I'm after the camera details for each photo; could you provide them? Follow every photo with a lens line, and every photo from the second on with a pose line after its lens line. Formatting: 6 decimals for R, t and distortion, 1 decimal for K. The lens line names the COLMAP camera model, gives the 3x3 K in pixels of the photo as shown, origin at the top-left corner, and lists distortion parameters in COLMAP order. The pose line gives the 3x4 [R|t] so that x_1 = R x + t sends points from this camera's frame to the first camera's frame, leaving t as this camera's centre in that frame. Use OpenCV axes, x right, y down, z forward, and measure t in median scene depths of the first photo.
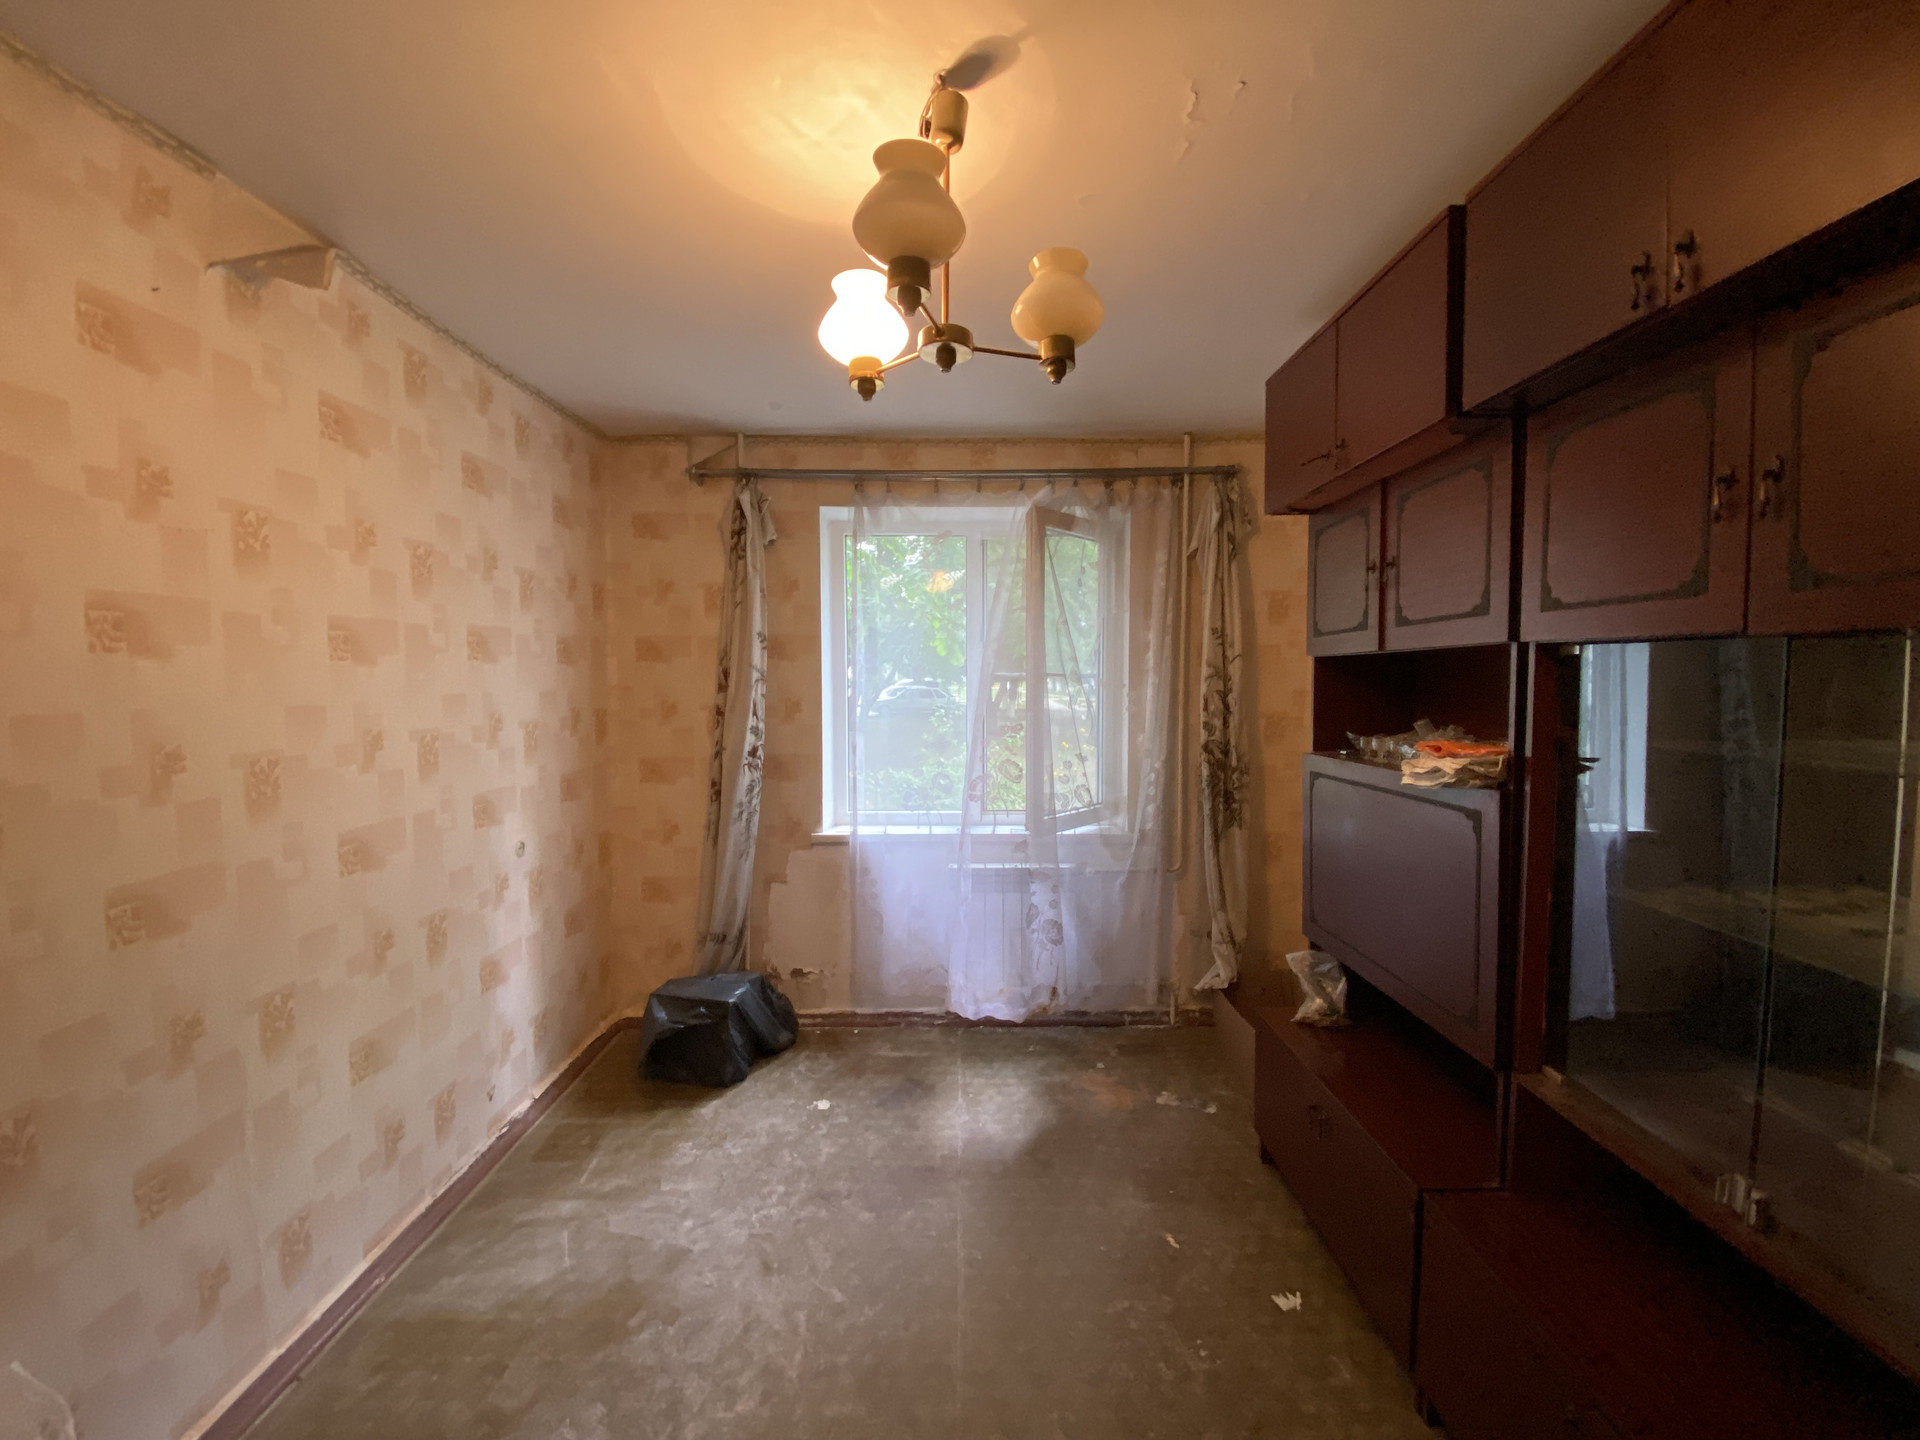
lens RADIAL K [[776.5, 0, 940.6], [0, 776.5, 712.7], [0, 0, 1]] dist [-0.006940, -0.006544]
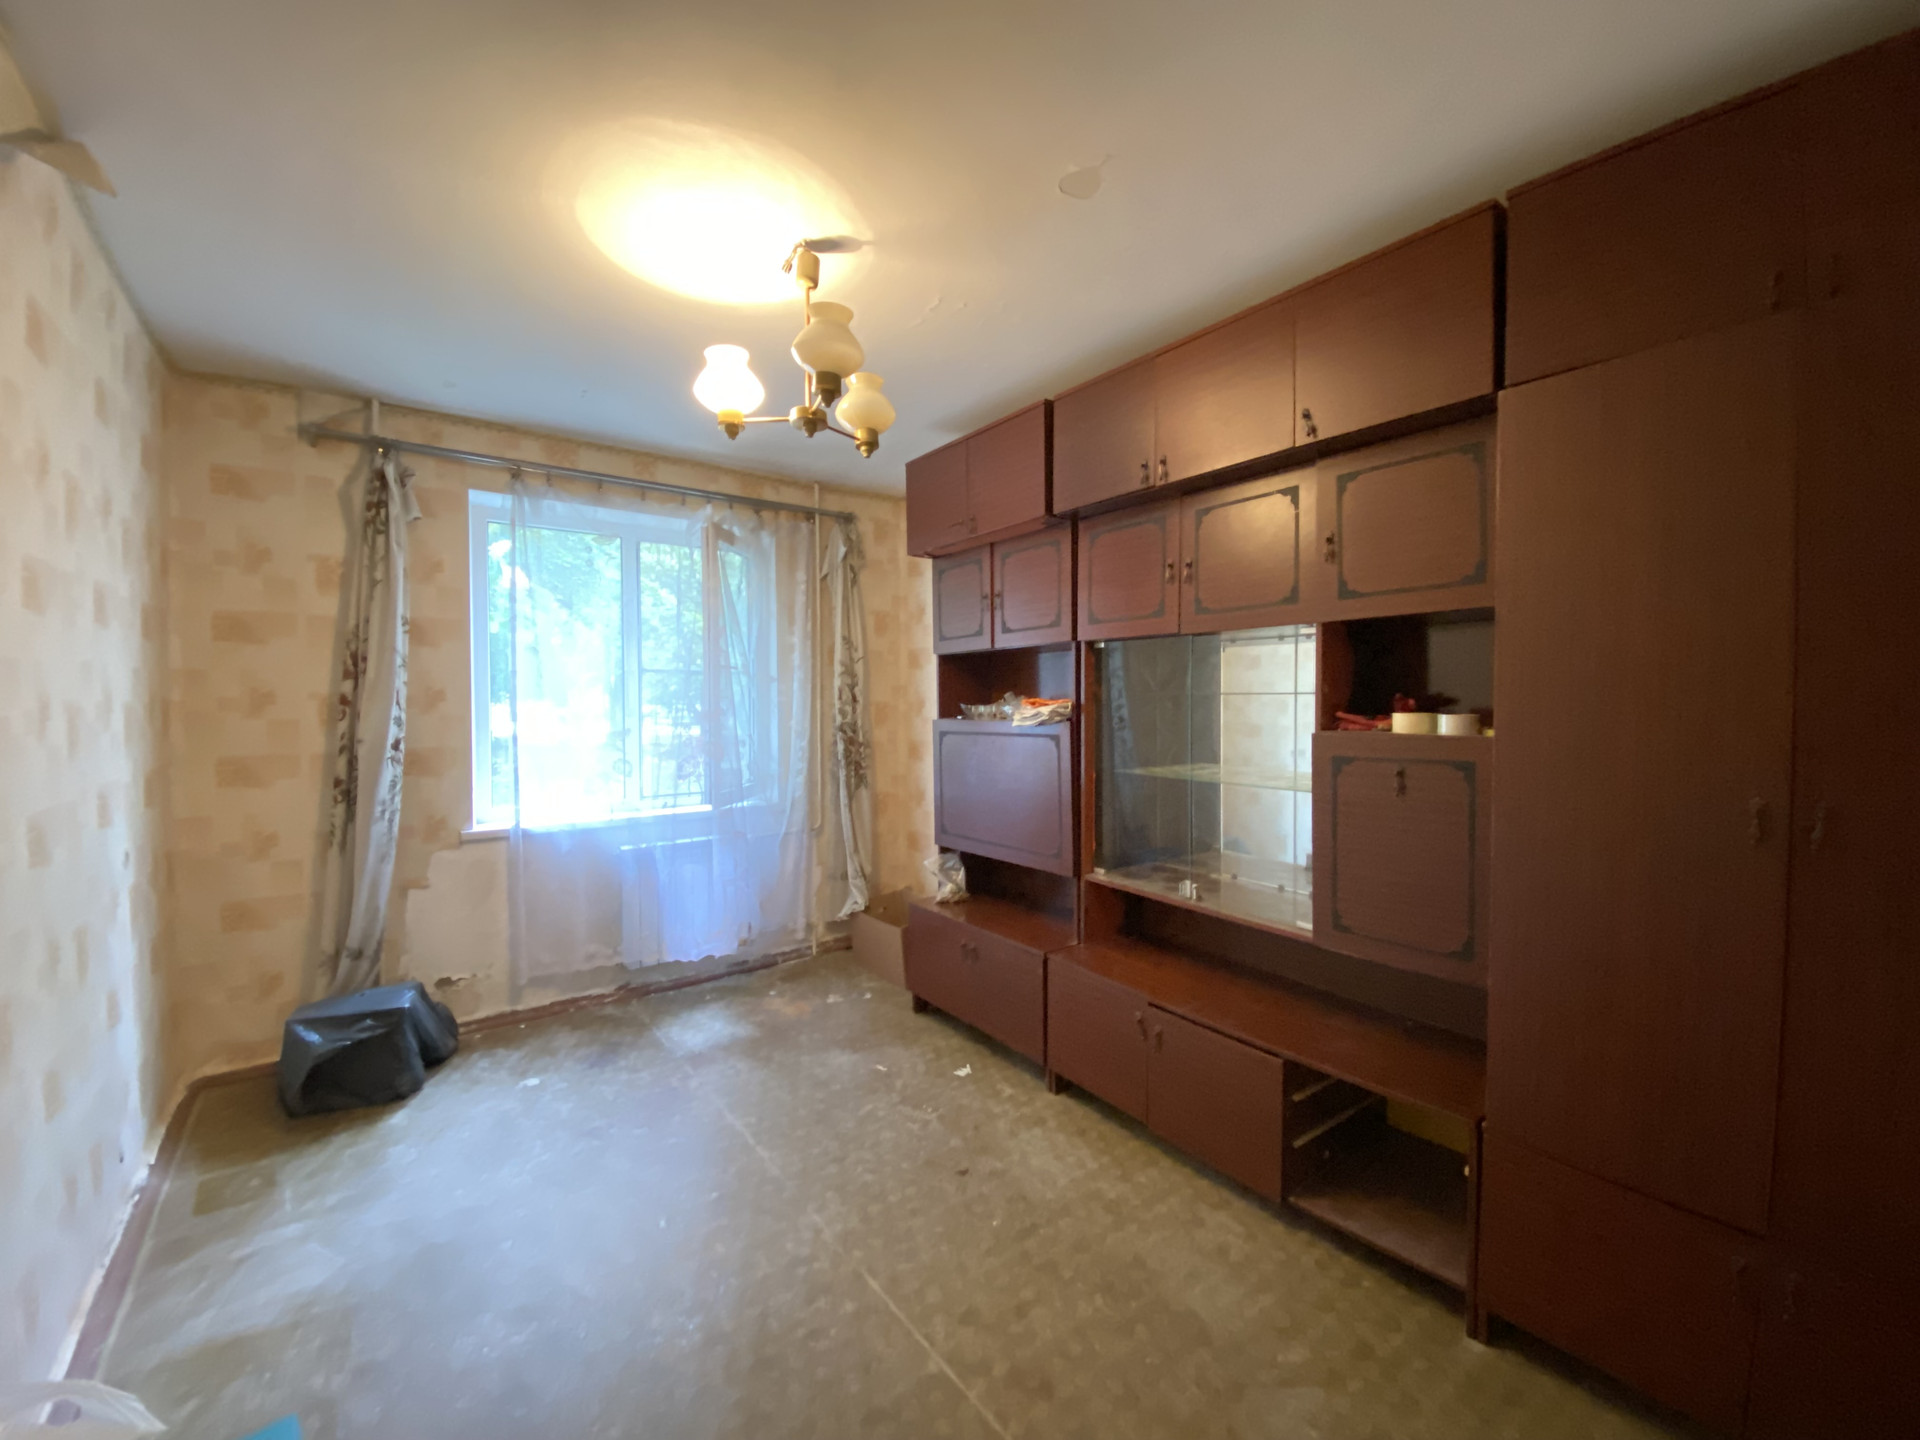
lens RADIAL K [[776.5, 0, 958.3], [0, 776.5, 714.4], [0, 0, 1]] dist [-0.006940, -0.006544]
pose [[0.796916, -0.007606, 0.604043, -0.280557], [0.025538, 0.999451, -0.021107, 0.054654], [-0.603550, 0.032247, 0.796673, -0.141768]]
